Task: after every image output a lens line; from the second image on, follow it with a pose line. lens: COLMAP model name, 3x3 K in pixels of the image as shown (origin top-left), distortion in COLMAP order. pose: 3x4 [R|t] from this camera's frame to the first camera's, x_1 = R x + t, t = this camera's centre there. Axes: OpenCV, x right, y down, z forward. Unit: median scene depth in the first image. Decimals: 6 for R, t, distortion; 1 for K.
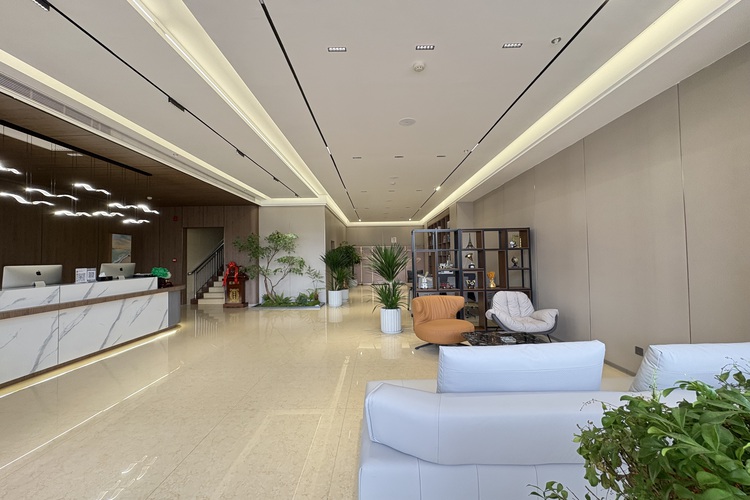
lens RADIAL K [[298.7, 0, 375.2], [0, 298.7, 250.6], [0, 0, 1]] dist [0.003211, 0.000035]
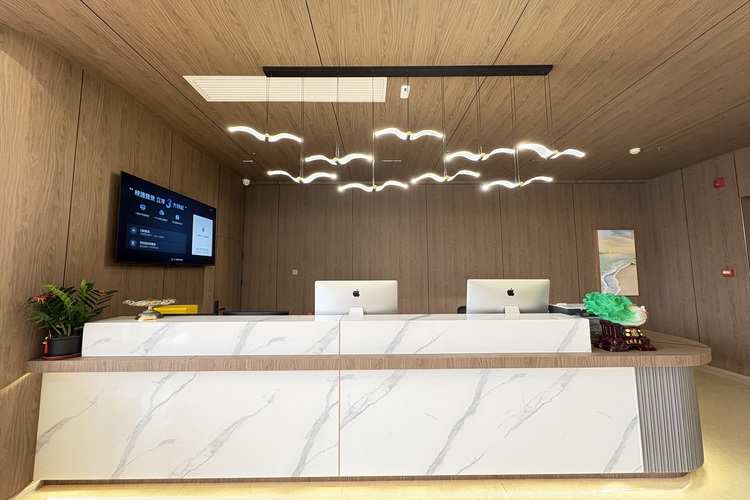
lens RADIAL K [[298.7, 0, 375.6], [0, 298.7, 243.5], [0, 0, 1]] dist [0.003211, 0.000035]
pose [[0.011364, -0.081991, -0.996568, -0.373167], [0.026822, 0.996299, -0.081663, 0.017719], [0.999576, -0.025802, 0.013521, 0.778111]]
